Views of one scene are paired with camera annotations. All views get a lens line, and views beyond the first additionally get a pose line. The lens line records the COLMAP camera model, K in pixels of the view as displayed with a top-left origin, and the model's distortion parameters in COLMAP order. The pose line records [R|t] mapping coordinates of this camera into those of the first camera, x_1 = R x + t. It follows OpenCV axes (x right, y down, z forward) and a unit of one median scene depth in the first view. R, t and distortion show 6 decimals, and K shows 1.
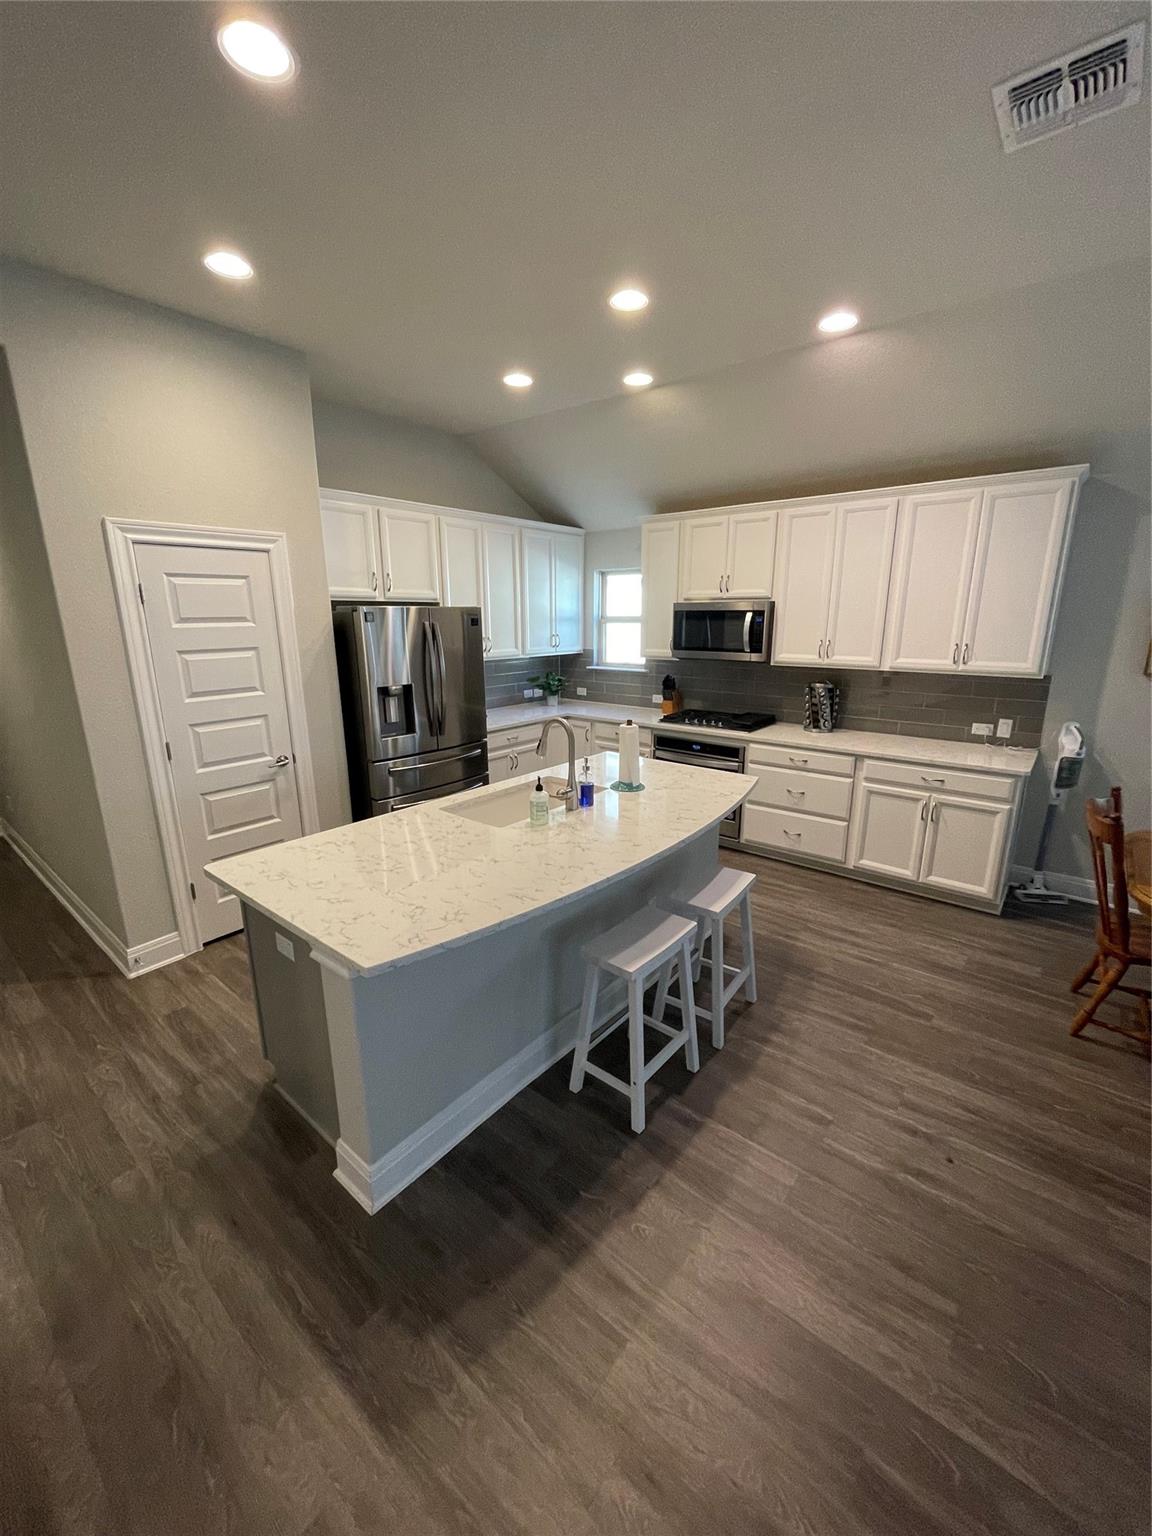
lens RADIAL K [[614.7, 0, 569.4], [0, 614.7, 770.7], [0, 0, 1]] dist [-0.003336, -0.000287]
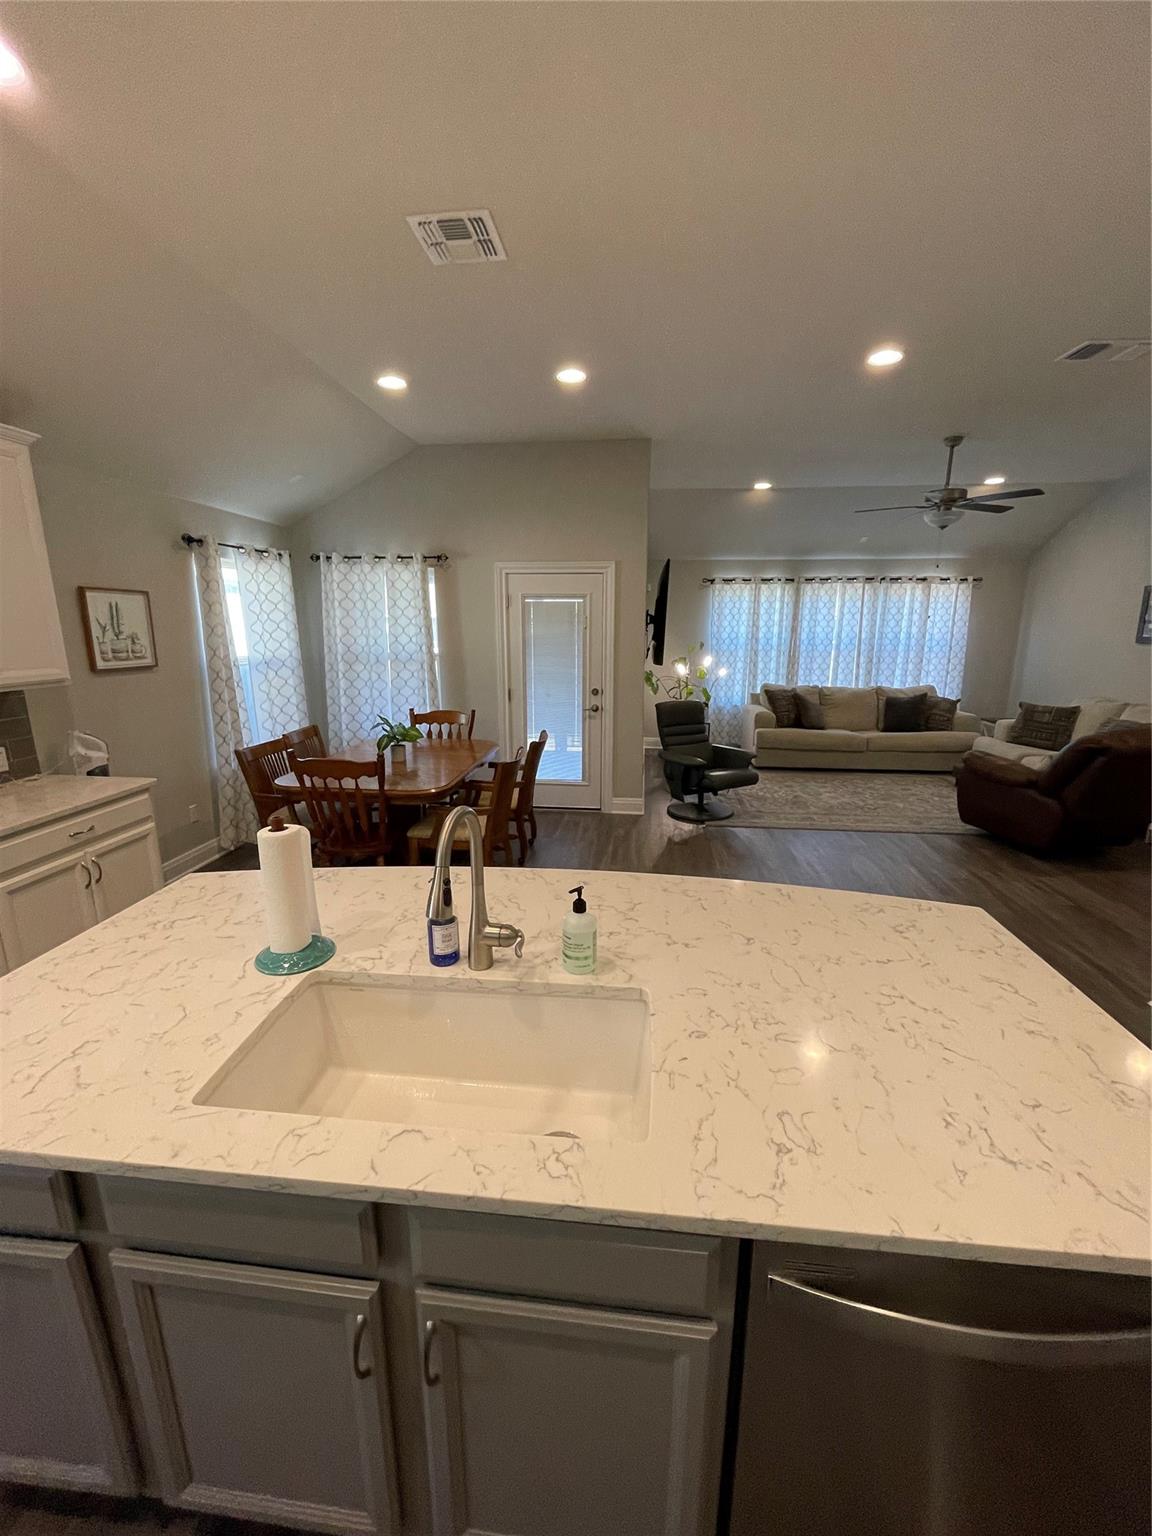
lens RADIAL K [[614.7, 0, 577.5], [0, 614.7, 769.8], [0, 0, 1]] dist [-0.003336, -0.000287]
pose [[-0.555077, -0.190020, 0.809804, -0.300702], [0.204350, 0.912568, 0.354204, -0.179093], [-0.806307, 0.362093, -0.467715, 0.778210]]
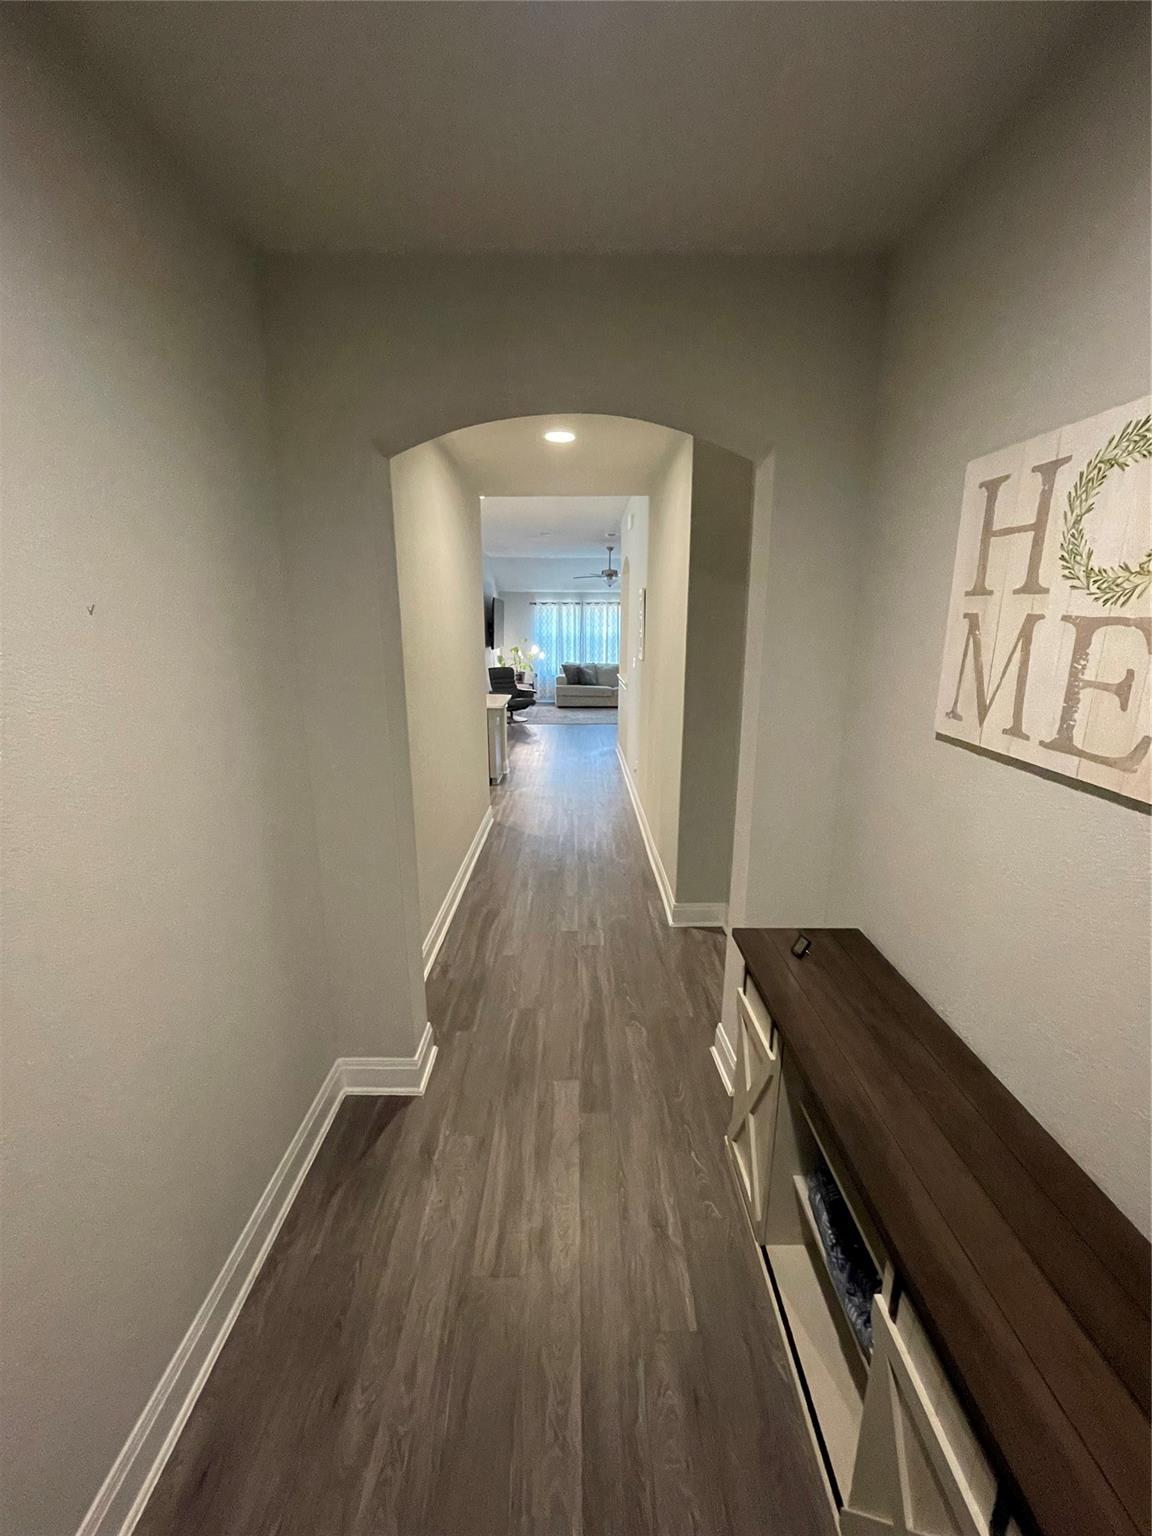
lens RADIAL K [[614.7, 0, 575.2], [0, 614.7, 778.9], [0, 0, 1]] dist [-0.003336, -0.000287]
pose [[-0.639976, -0.177604, 0.747588, -1.735567], [0.193618, 0.904255, 0.380571, -0.326361], [-0.743601, 0.388303, -0.544315, 1.381800]]
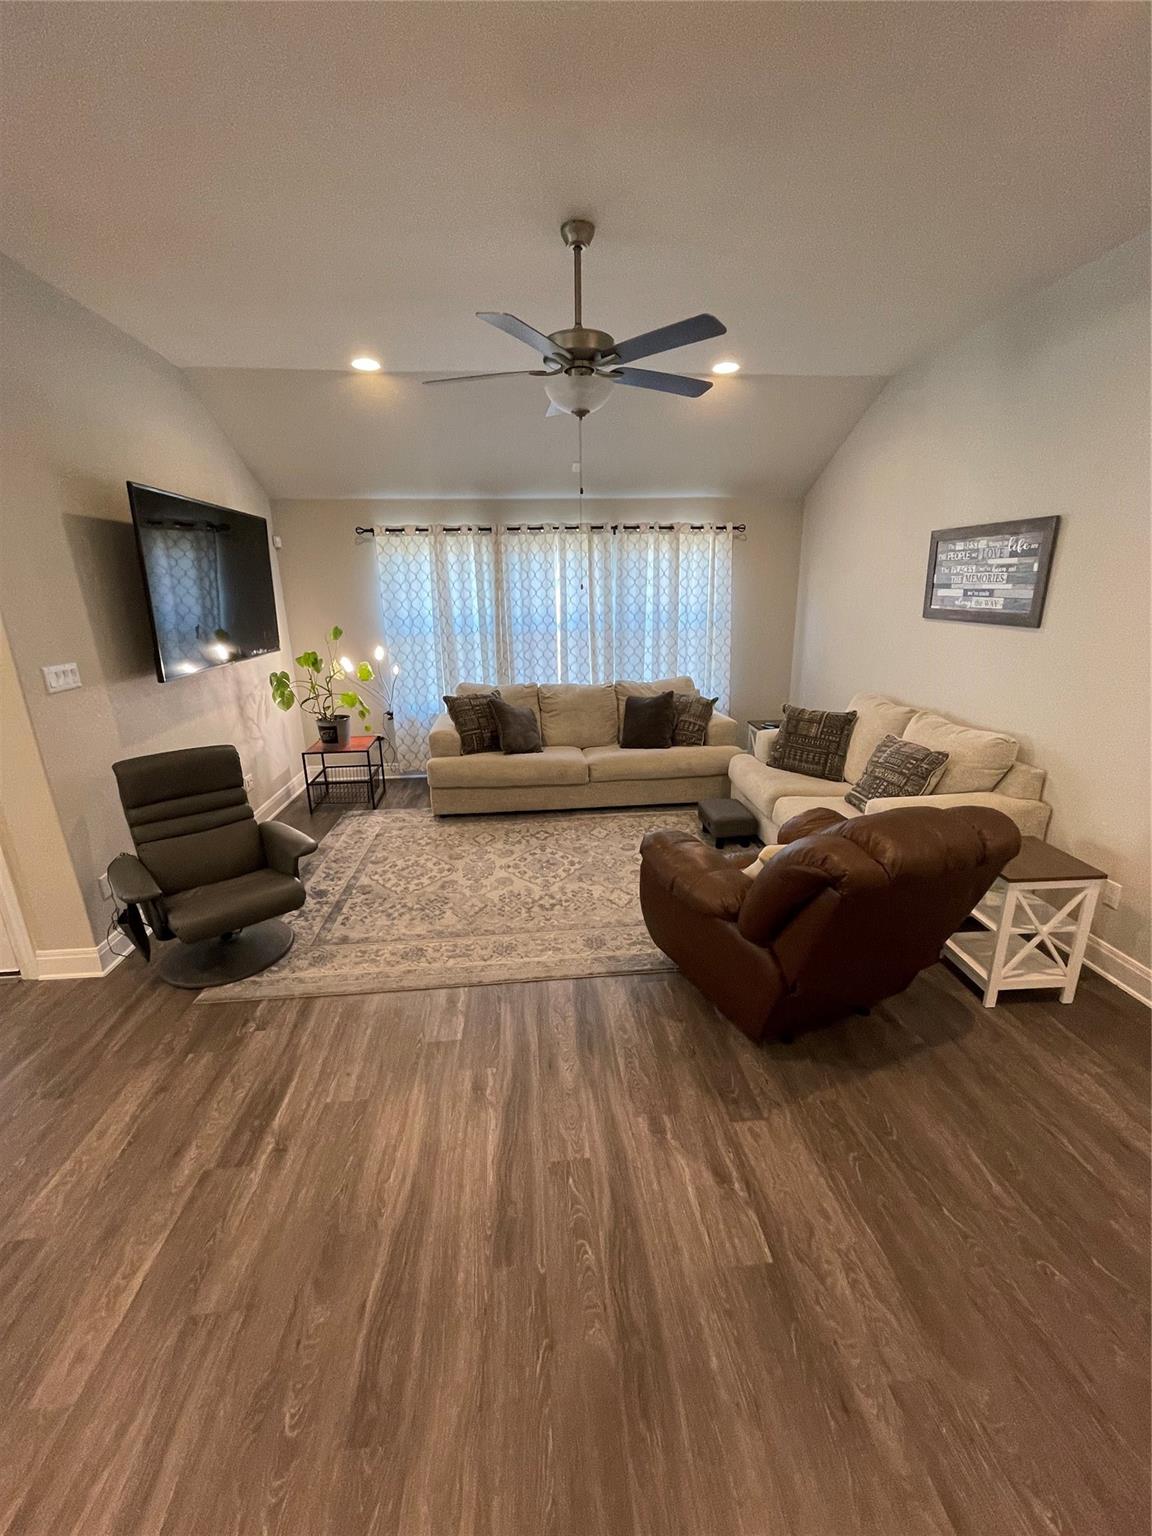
lens RADIAL K [[614.7, 0, 579.0], [0, 614.7, 767.7], [0, 0, 1]] dist [-0.003336, -0.000287]
pose [[-0.706472, -0.187292, 0.682510, -0.125289], [0.190940, 0.878152, 0.438623, 0.008743], [-0.681498, 0.440193, -0.584628, -0.034199]]
